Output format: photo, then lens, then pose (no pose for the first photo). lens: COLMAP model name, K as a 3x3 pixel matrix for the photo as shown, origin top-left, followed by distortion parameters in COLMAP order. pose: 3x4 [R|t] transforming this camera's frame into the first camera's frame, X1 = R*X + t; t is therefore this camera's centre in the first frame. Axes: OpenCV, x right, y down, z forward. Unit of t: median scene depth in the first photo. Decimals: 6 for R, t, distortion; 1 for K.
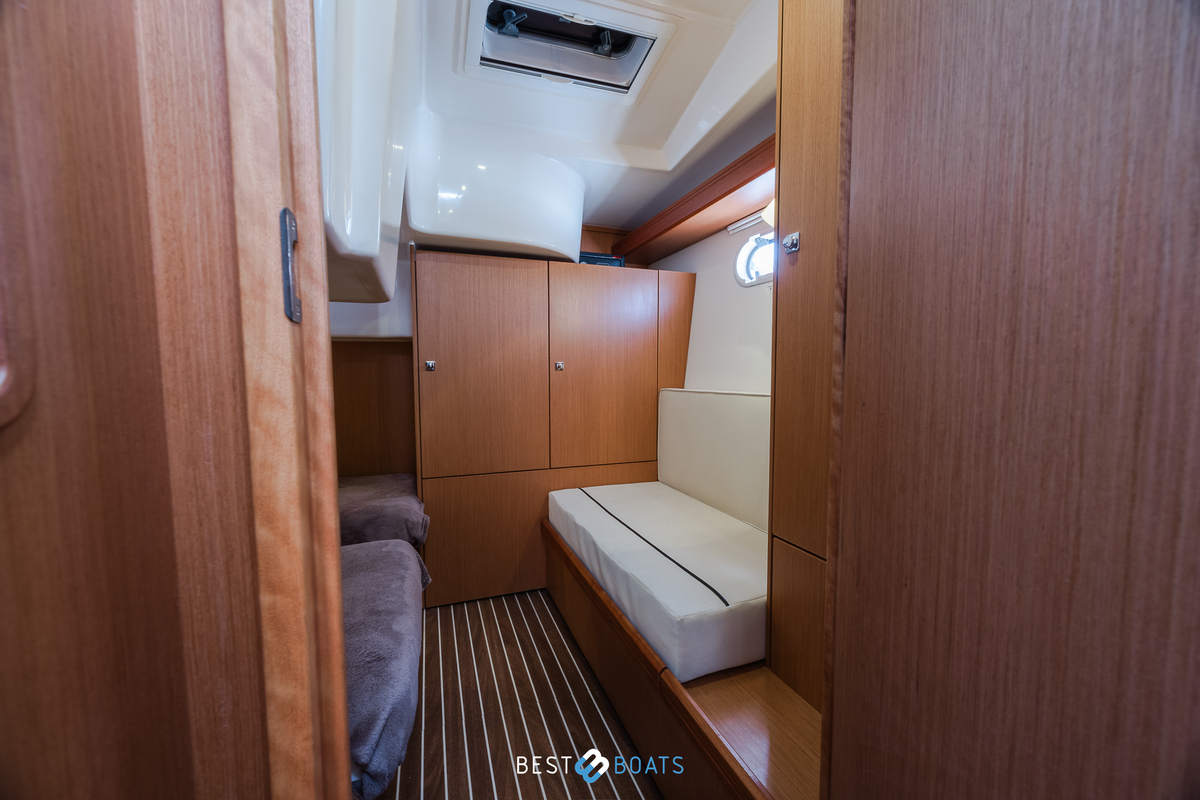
lens RADIAL K [[459.1, 0, 595.6], [0, 459.1, 395.6], [0, 0, 1]] dist [-0.001572, 0.000259]
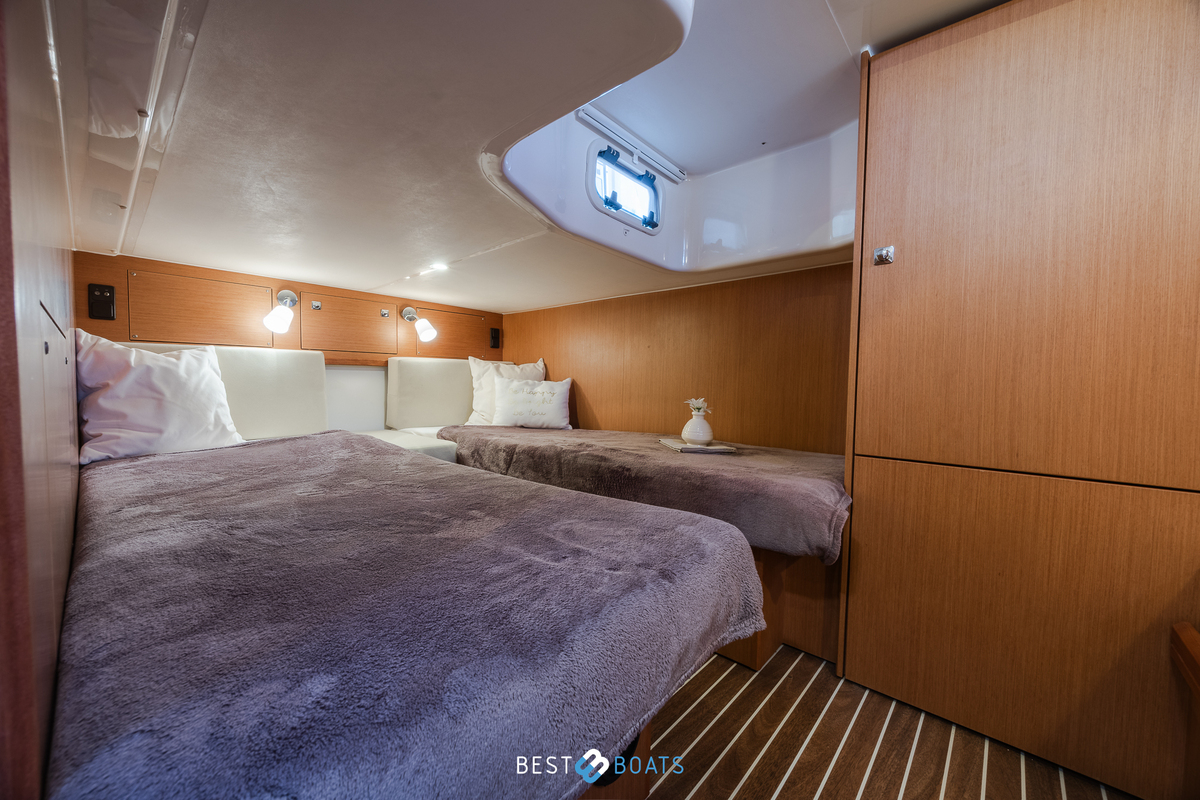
lens RADIAL K [[459.1, 0, 592.1], [0, 459.1, 403.3], [0, 0, 1]] dist [-0.001572, 0.000259]
pose [[0.462191, 0.054173, -0.885124, -0.021962], [-0.064675, 0.997533, 0.027281, 0.121220], [0.884419, 0.044637, 0.464554, 0.437953]]
